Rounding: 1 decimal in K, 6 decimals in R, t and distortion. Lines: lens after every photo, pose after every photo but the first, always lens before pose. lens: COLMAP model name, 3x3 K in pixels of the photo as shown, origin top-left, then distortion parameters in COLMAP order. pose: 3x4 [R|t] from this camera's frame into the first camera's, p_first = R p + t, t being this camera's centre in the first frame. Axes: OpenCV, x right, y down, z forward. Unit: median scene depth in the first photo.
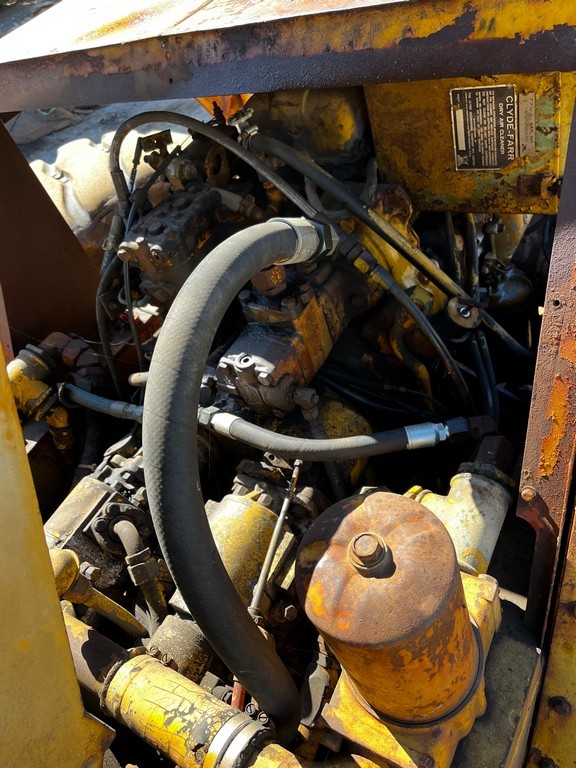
lens RADIAL K [[578.2, 0, 289.1], [0, 578.2, 380.9], [0, 0, 1]] dist [0.028472, -0.046093]
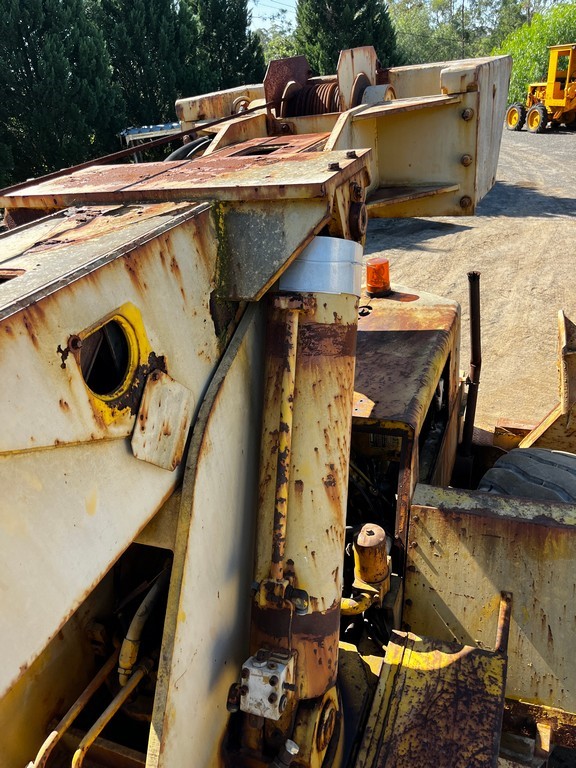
lens RADIAL K [[578.2, 0, 290.4], [0, 578.2, 384.6], [0, 0, 1]] dist [0.028472, -0.046093]
pose [[0.972497, 0.079631, 0.218879, -0.950869], [-0.002917, 0.943830, -0.330419, 0.412500], [-0.232896, 0.320693, 0.918104, -2.136527]]
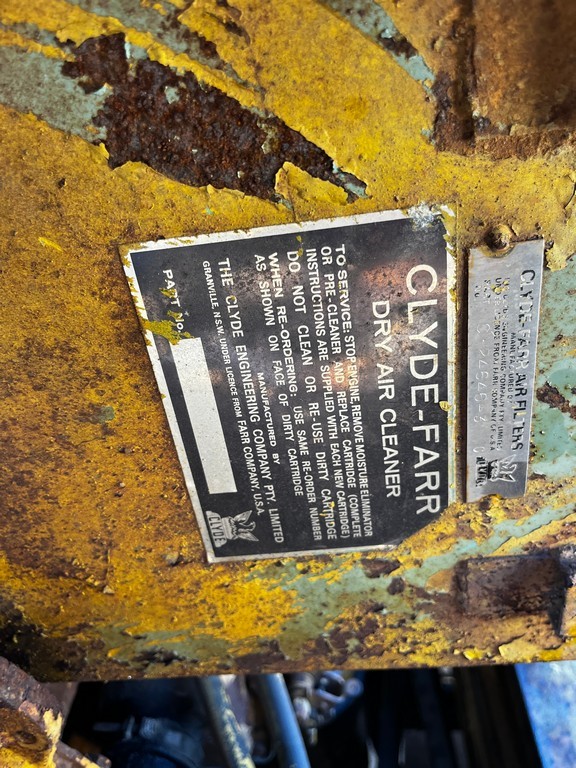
lens RADIAL K [[578.2, 0, 287.1], [0, 578.2, 384.0], [0, 0, 1]] dist [0.028472, -0.046093]
pose [[0.877519, -0.093699, 0.470298, 0.220188], [0.252164, 0.924348, -0.286347, -0.373697], [-0.407889, 0.369867, 0.834760, 0.796745]]
